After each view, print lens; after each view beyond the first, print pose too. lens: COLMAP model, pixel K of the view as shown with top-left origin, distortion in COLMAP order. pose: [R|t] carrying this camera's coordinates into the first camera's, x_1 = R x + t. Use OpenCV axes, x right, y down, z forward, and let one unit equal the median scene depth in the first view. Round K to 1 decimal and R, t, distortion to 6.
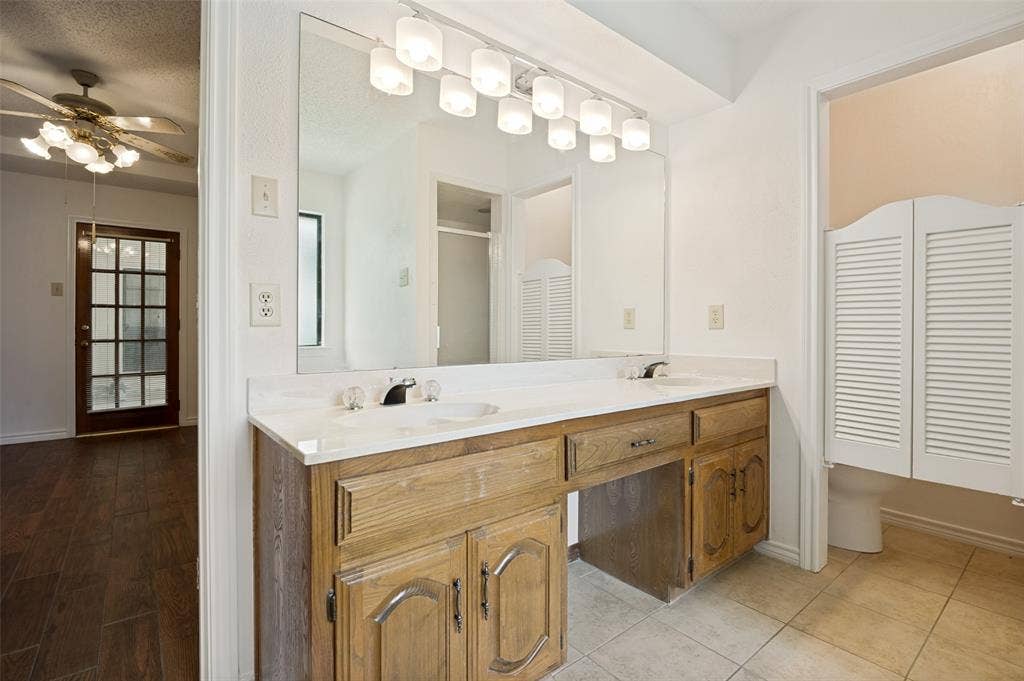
lens RADIAL K [[471.5, 0, 514.3], [0, 471.5, 327.7], [0, 0, 1]] dist [-0.000761, -0.008069]
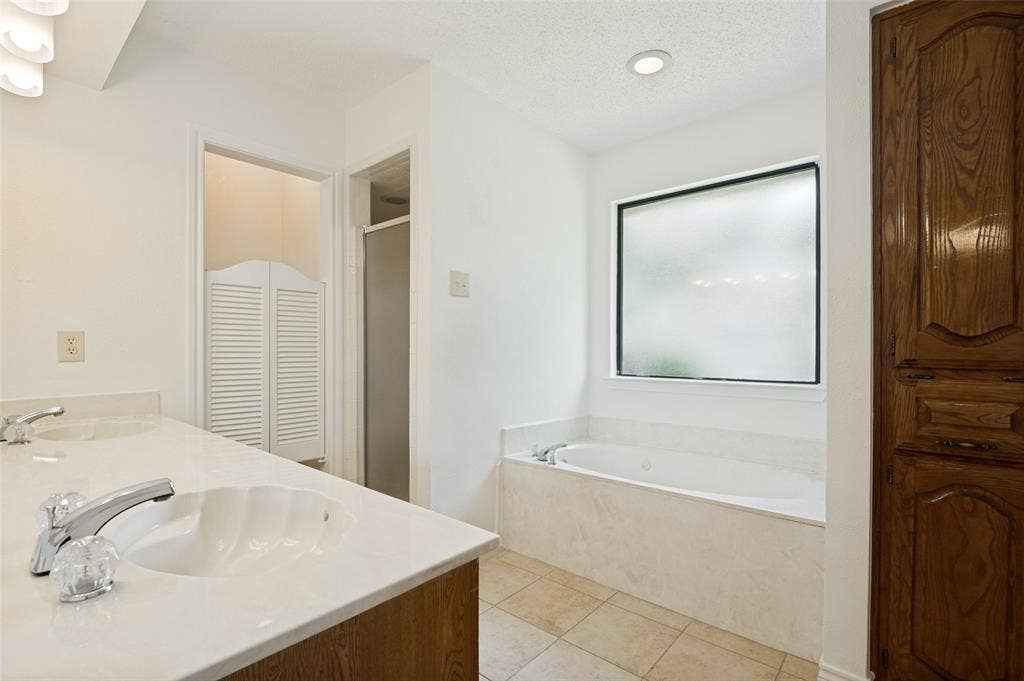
lens RADIAL K [[471.5, 0, 514.3], [0, 471.5, 327.7], [0, 0, 1]] dist [-0.000761, -0.008069]
pose [[-0.180922, 0.042550, 0.982576, -0.984568], [0.000260, 0.999066, -0.043216, -0.040749], [-0.983497, -0.007563, -0.180764, 0.895562]]
